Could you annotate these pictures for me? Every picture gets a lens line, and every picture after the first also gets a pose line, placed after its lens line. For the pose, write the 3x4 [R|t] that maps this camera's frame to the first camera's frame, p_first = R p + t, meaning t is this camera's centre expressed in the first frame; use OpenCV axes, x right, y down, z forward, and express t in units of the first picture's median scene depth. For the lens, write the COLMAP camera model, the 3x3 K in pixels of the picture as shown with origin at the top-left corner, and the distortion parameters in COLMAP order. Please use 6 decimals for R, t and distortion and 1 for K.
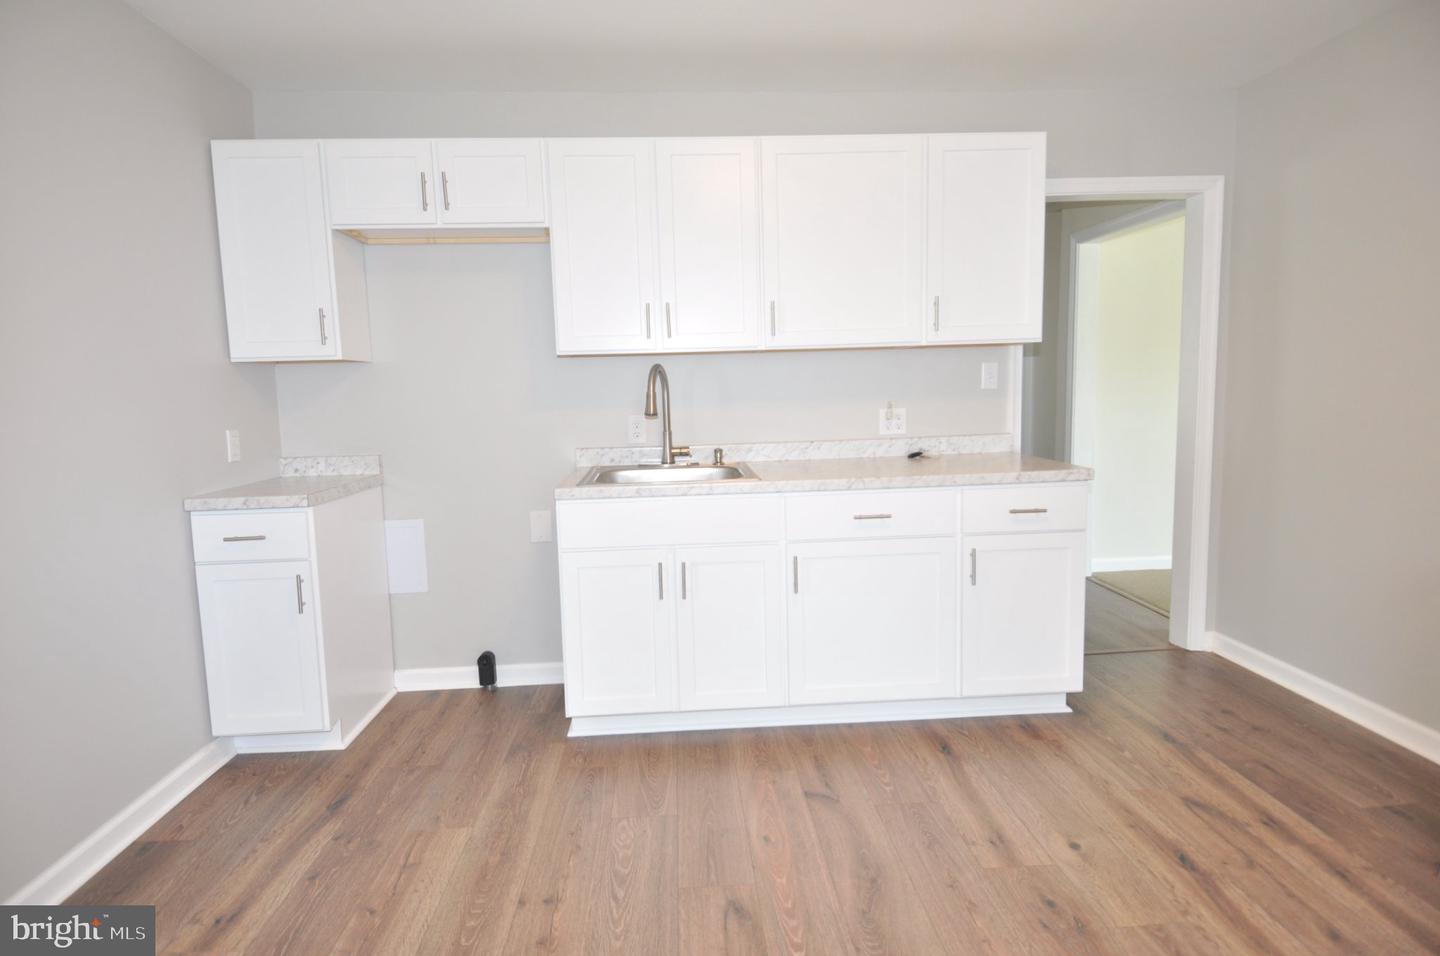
lens RADIAL K [[752.1, 0, 711.0], [0, 752.1, 468.6], [0, 0, 1]] dist [0.030509, -0.028370]
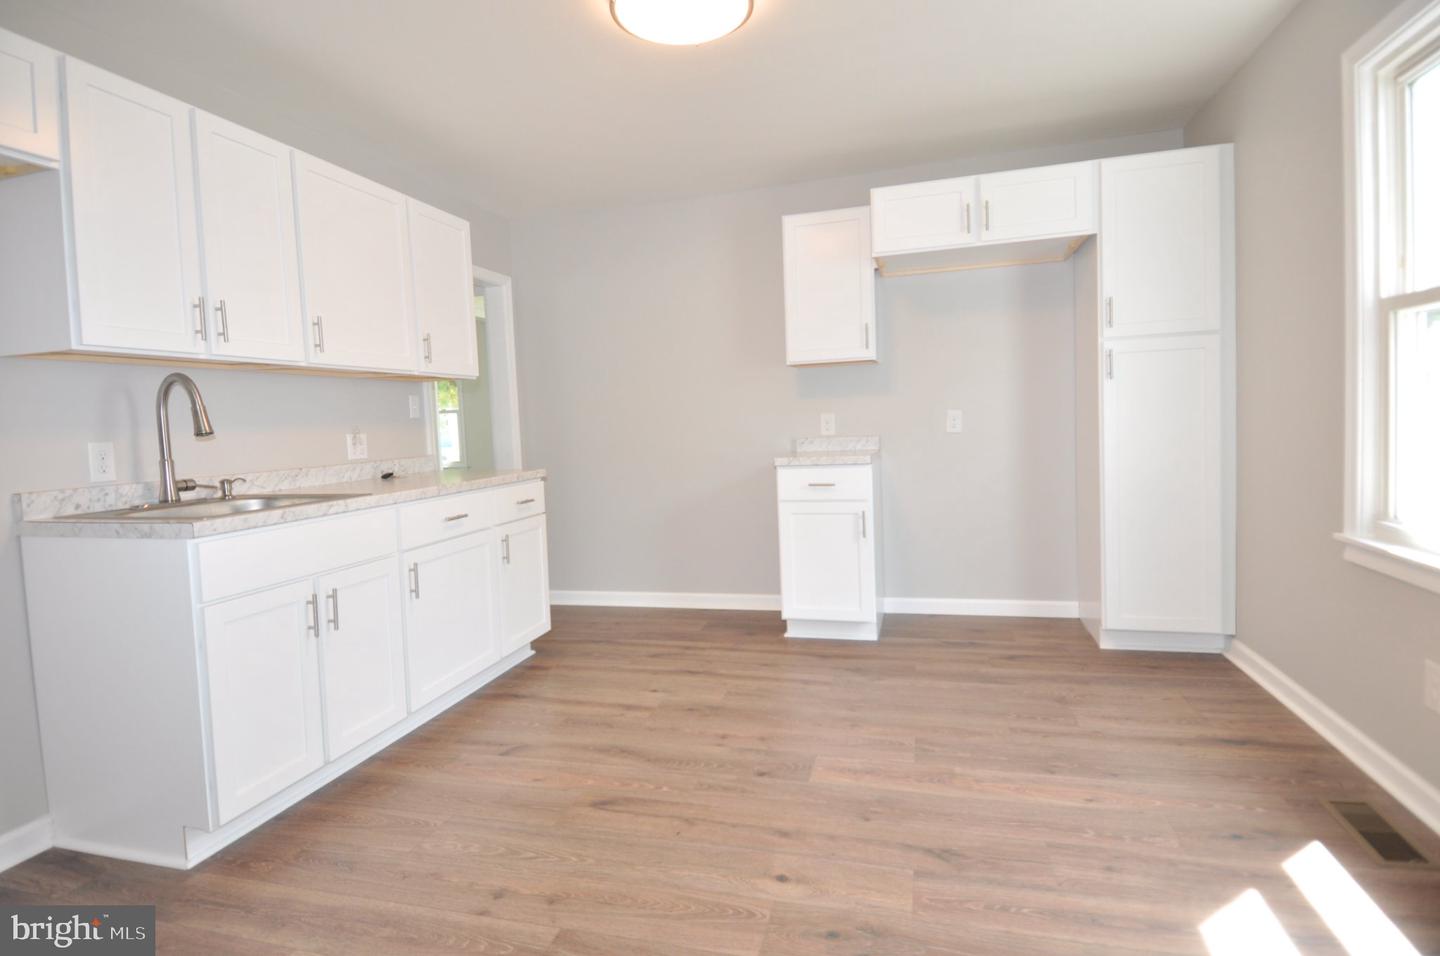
lens RADIAL K [[752.1, 0, 713.9], [0, 752.1, 463.5], [0, 0, 1]] dist [0.030509, -0.028370]
pose [[0.318527, -0.039252, 0.947101, -0.729428], [0.137861, 0.990437, -0.005317, 0.042020], [-0.937835, 0.132262, 0.320892, 0.245667]]
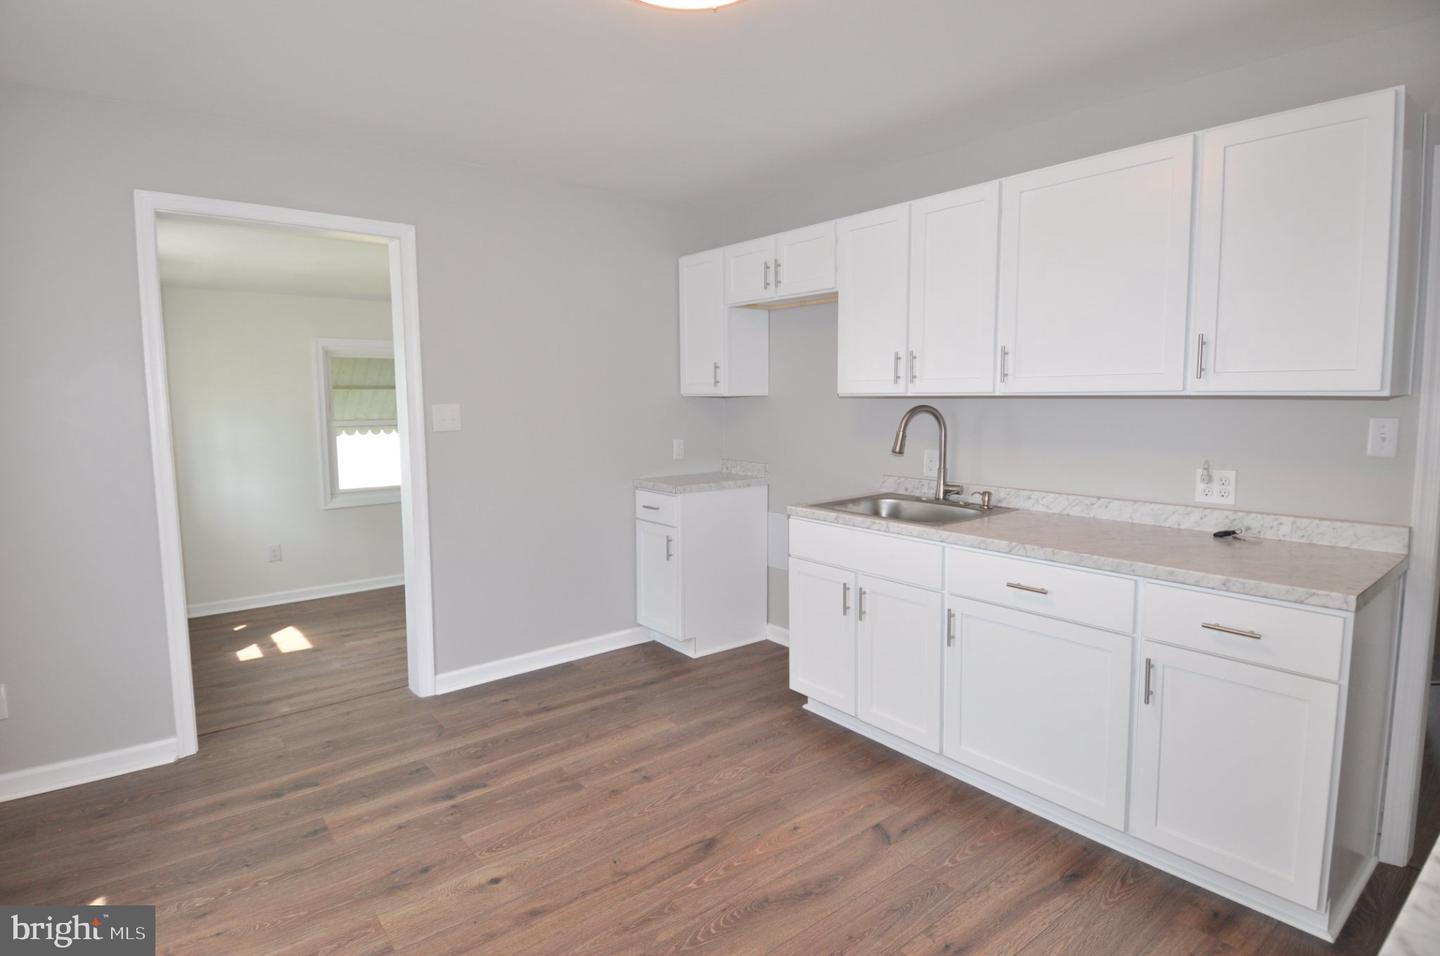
lens RADIAL K [[752.1, 0, 710.4], [0, 752.1, 465.3], [0, 0, 1]] dist [0.030509, -0.028370]
pose [[0.577086, 0.103742, -0.810068, 0.702558], [-0.098020, 0.993527, 0.057409, -0.095919], [0.810780, 0.046274, 0.583519, 0.147445]]
